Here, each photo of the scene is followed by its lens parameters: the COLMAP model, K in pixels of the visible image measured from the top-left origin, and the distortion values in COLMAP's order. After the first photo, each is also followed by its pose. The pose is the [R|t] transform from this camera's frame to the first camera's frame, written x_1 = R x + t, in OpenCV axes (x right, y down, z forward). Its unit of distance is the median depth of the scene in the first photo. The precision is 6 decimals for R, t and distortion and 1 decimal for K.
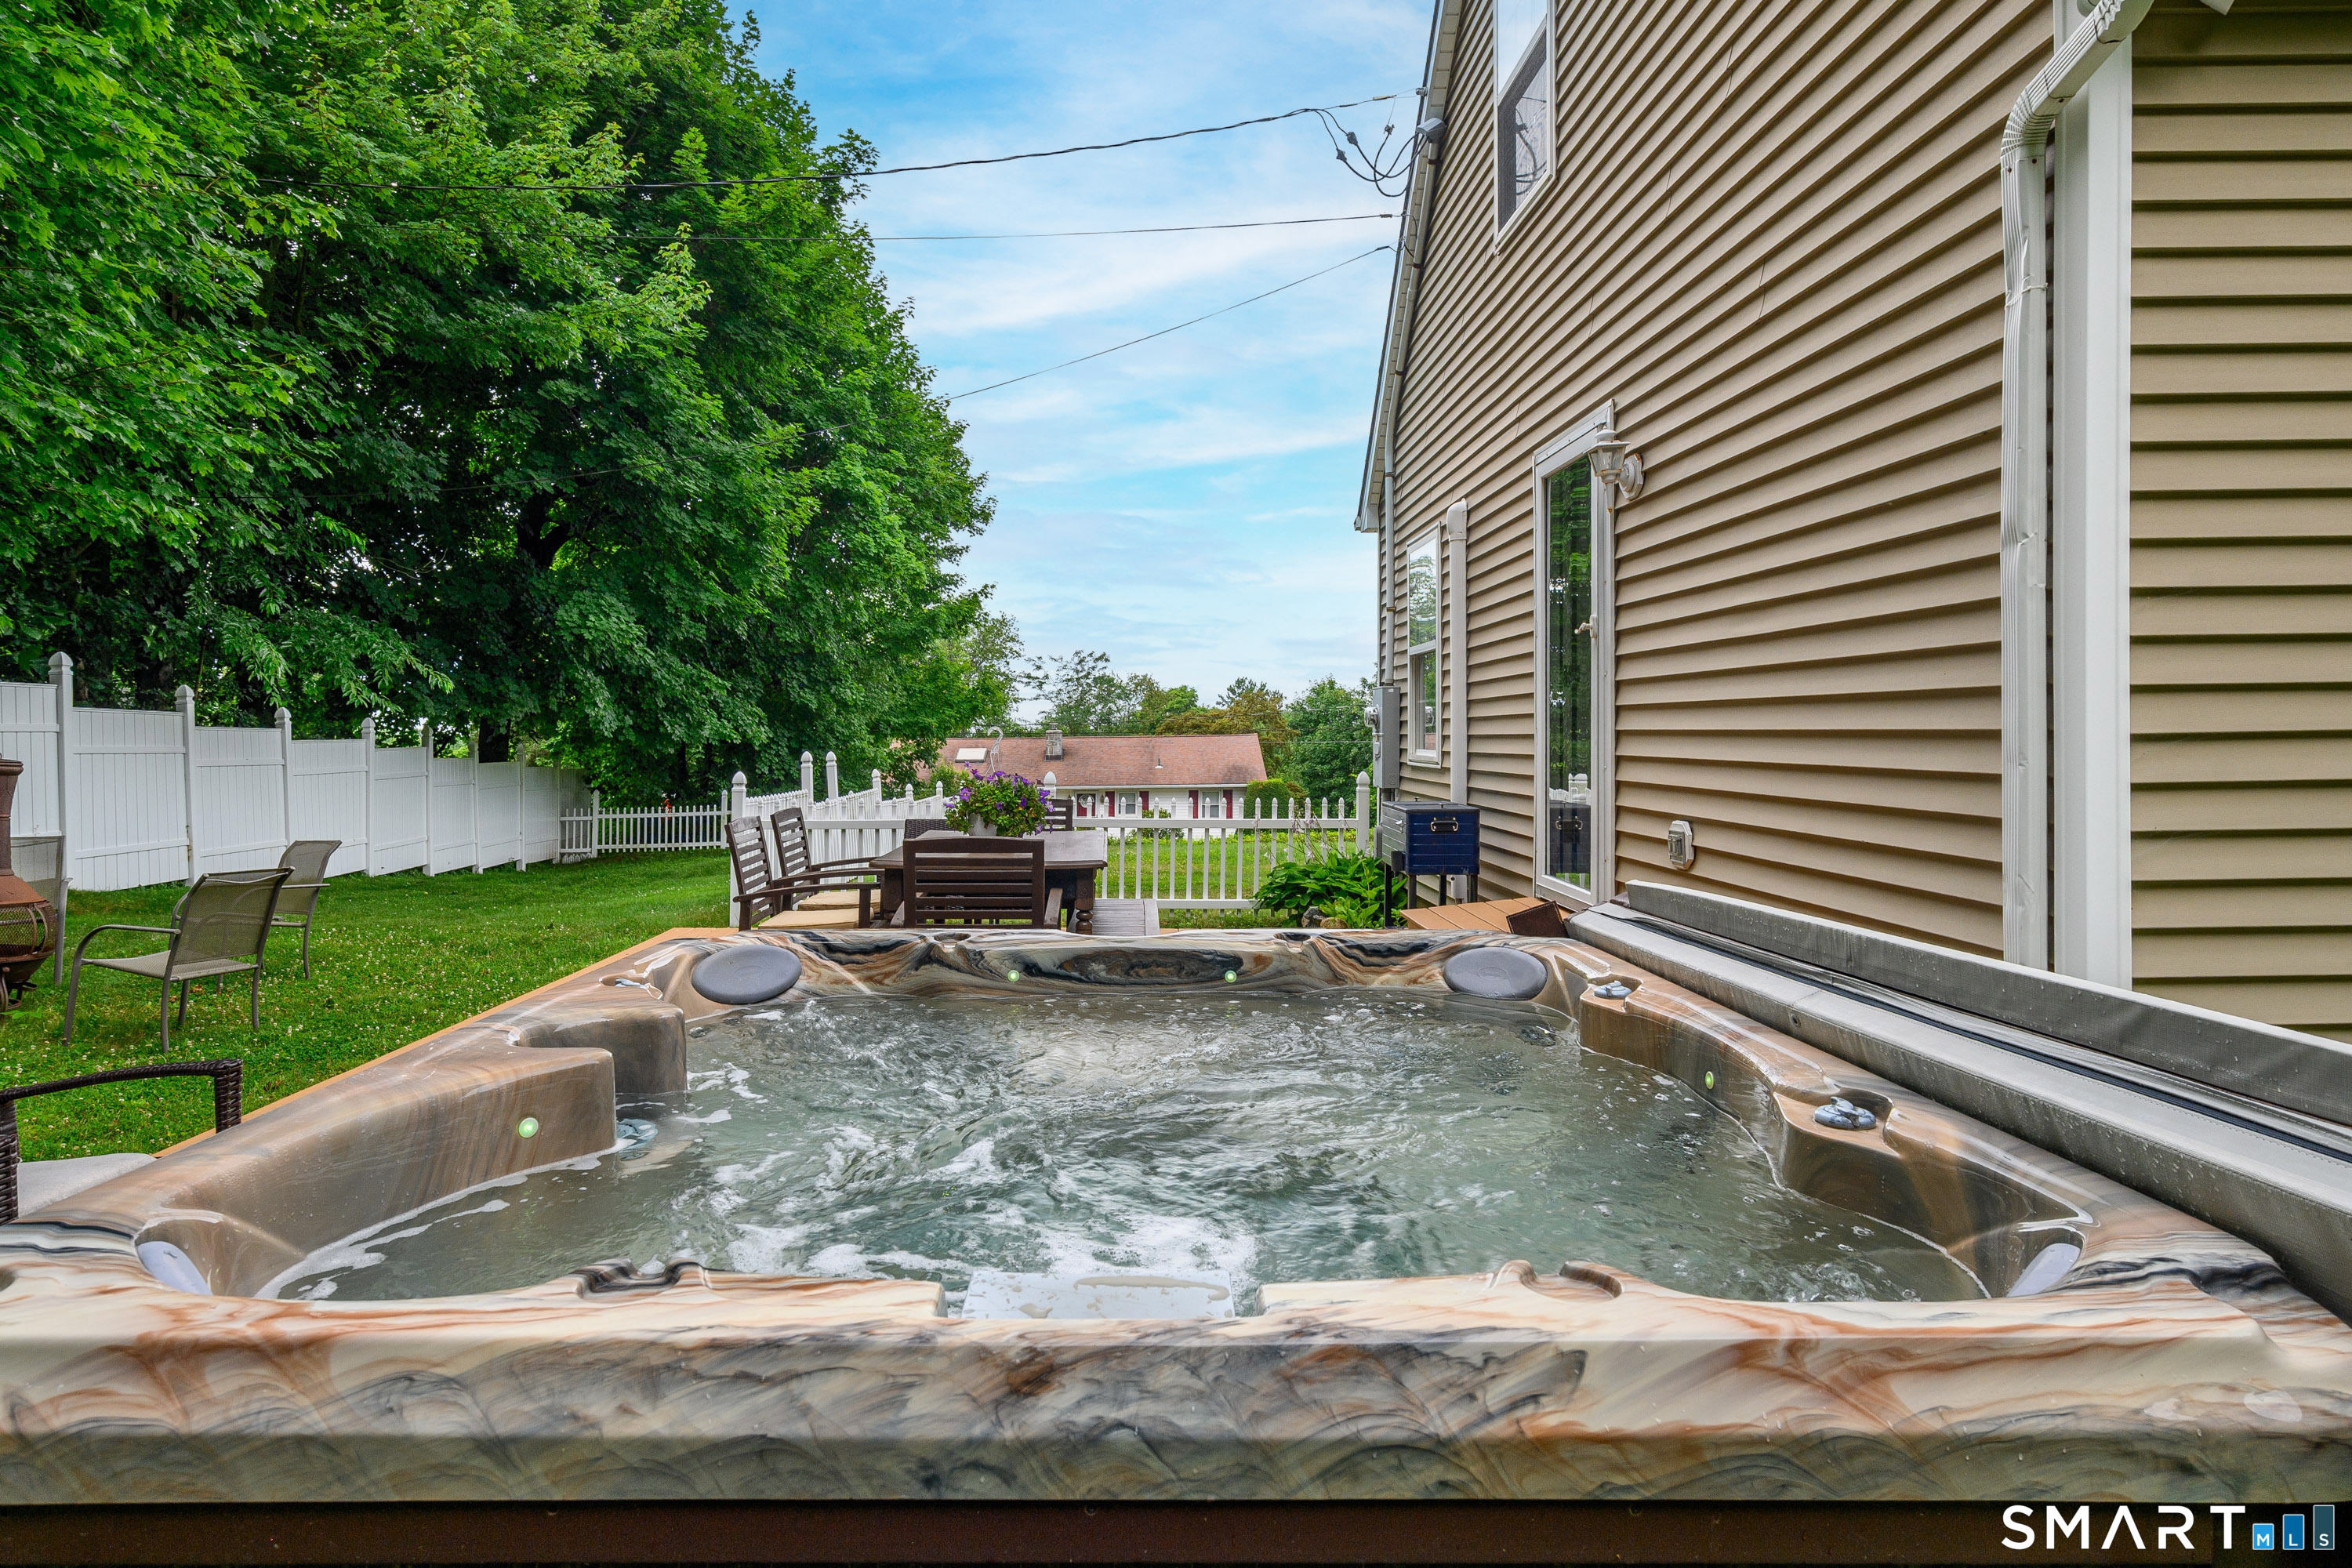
lens RADIAL K [[1165.9, 0, 1179.8], [0, 1165.9, 775.5], [0, 0, 1]] dist [-0.006493, 0.006296]
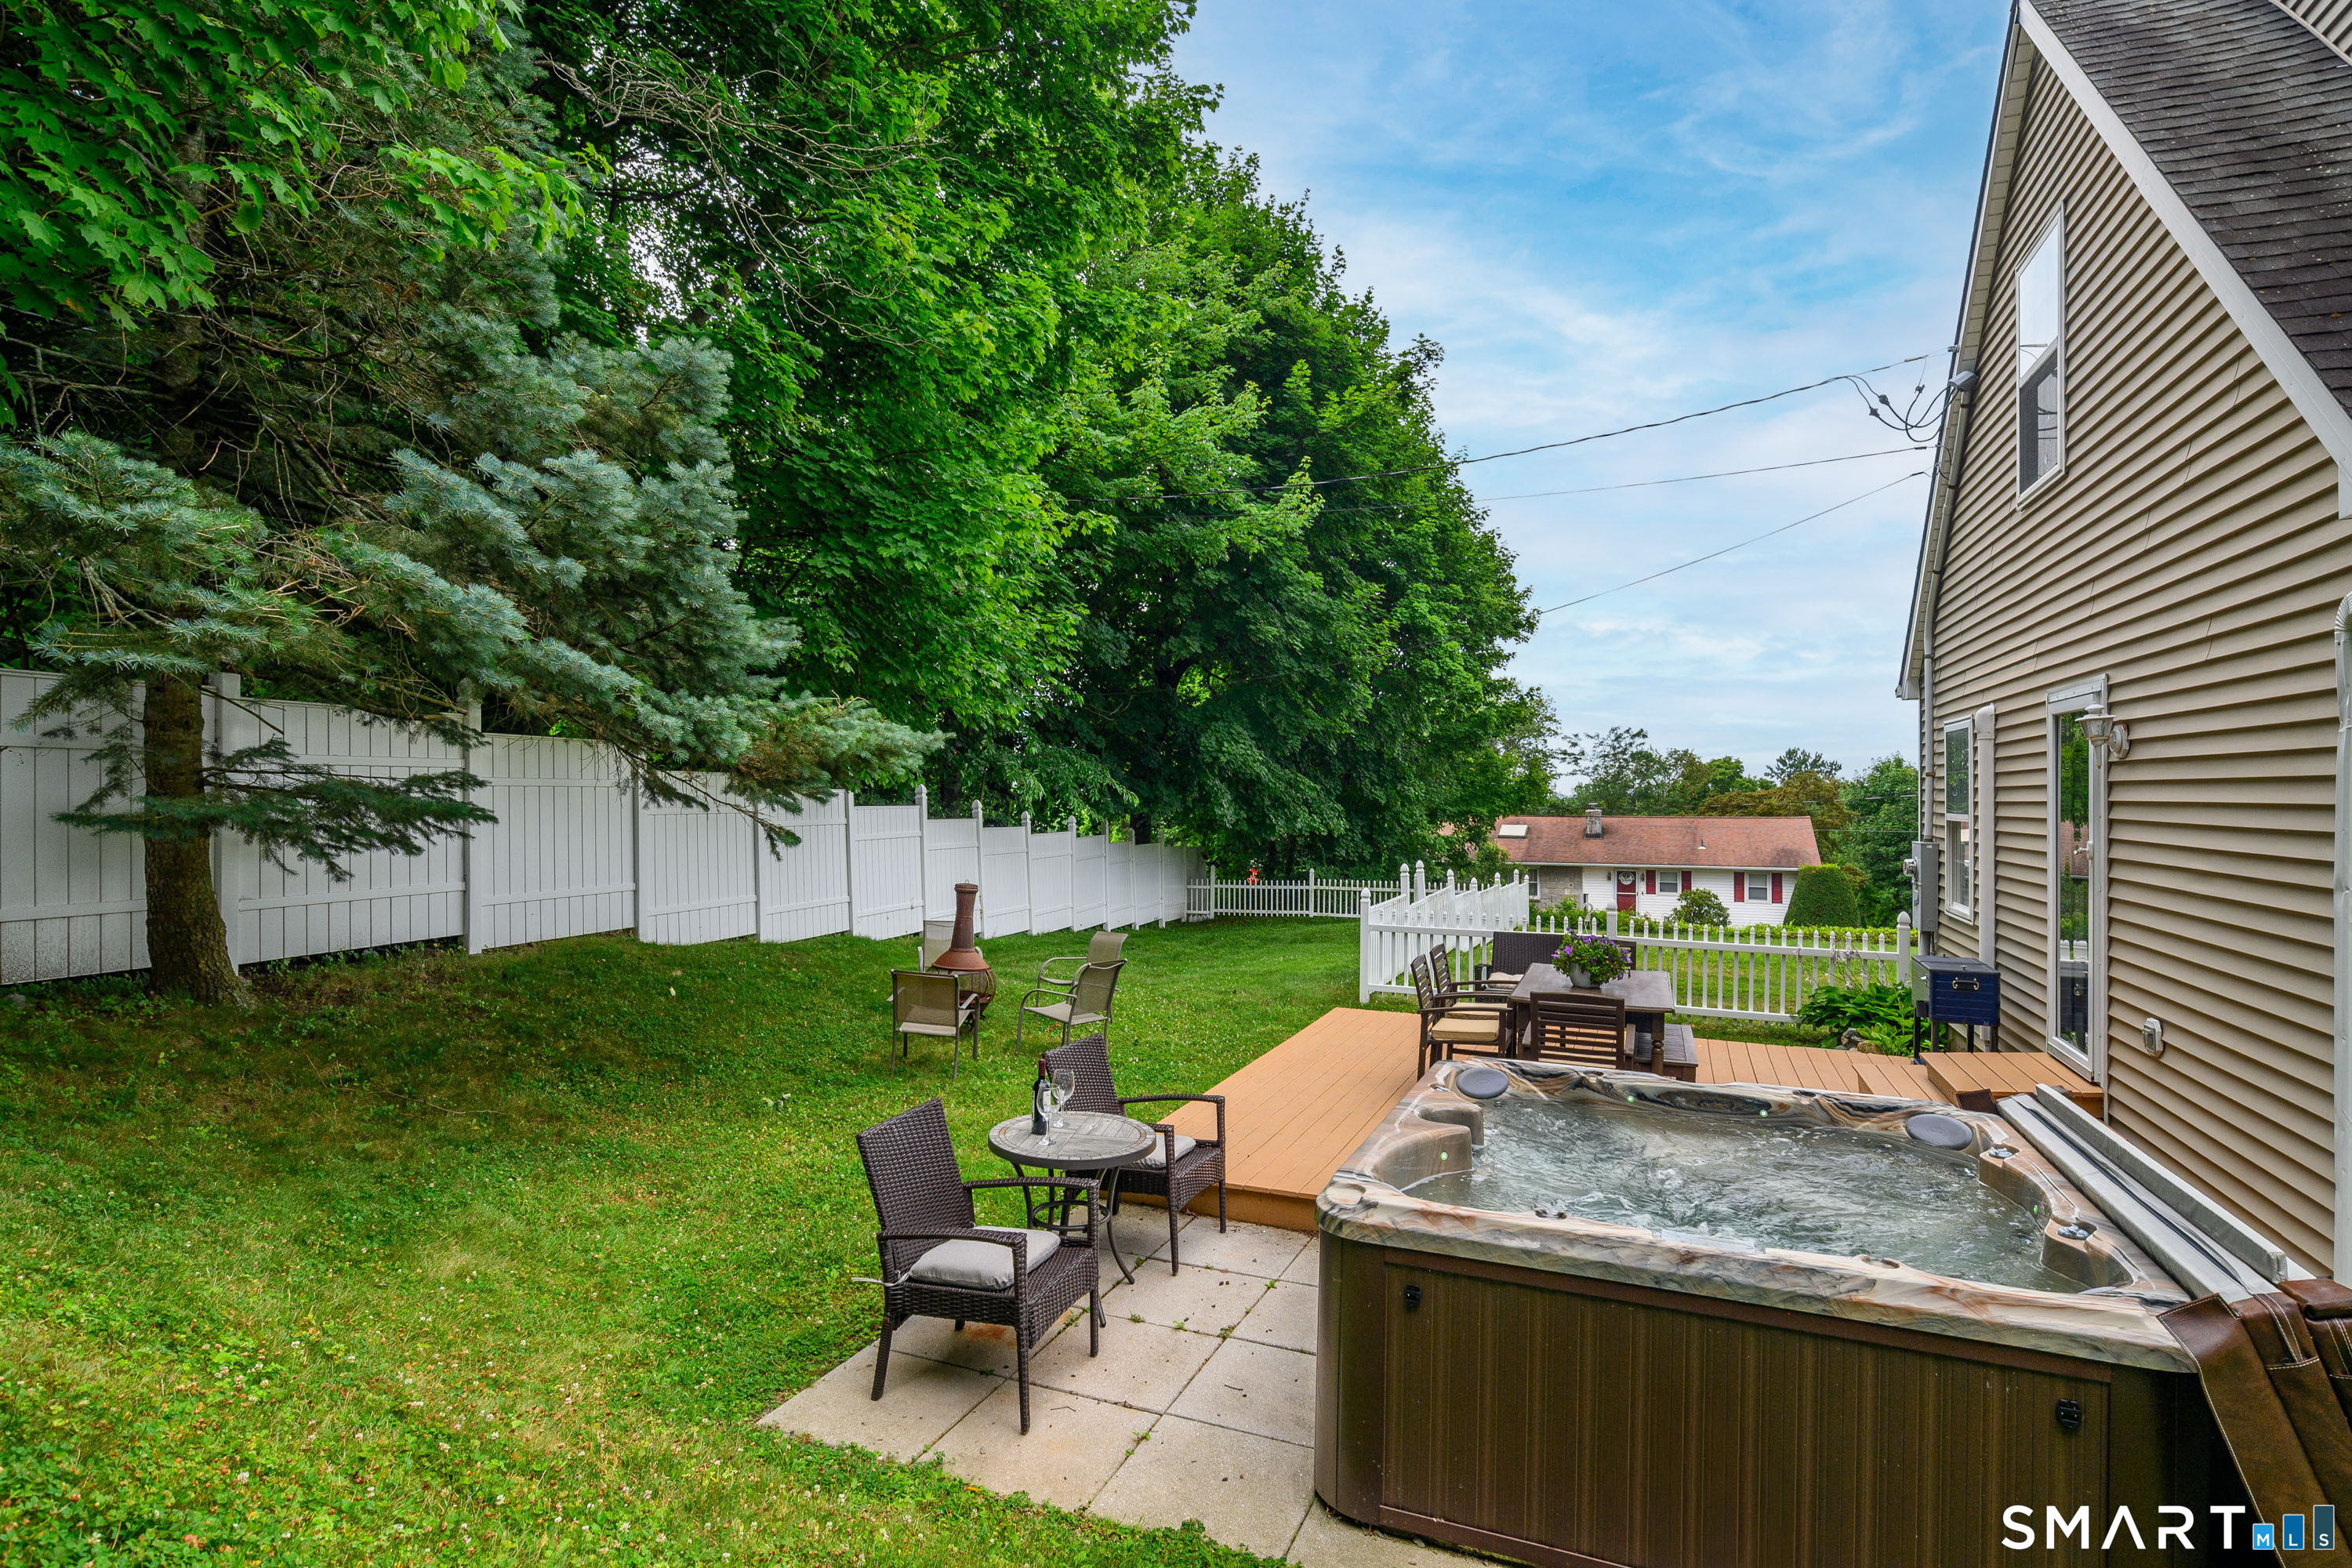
lens RADIAL K [[1165.9, 0, 1156.5], [0, 1165.9, 797.4], [0, 0, 1]] dist [-0.006493, 0.006296]
pose [[0.899712, -0.002434, -0.436477, -0.004719], [-0.001932, 0.999952, -0.009557, -0.106155], [0.436480, 0.009442, 0.899664, -0.365960]]
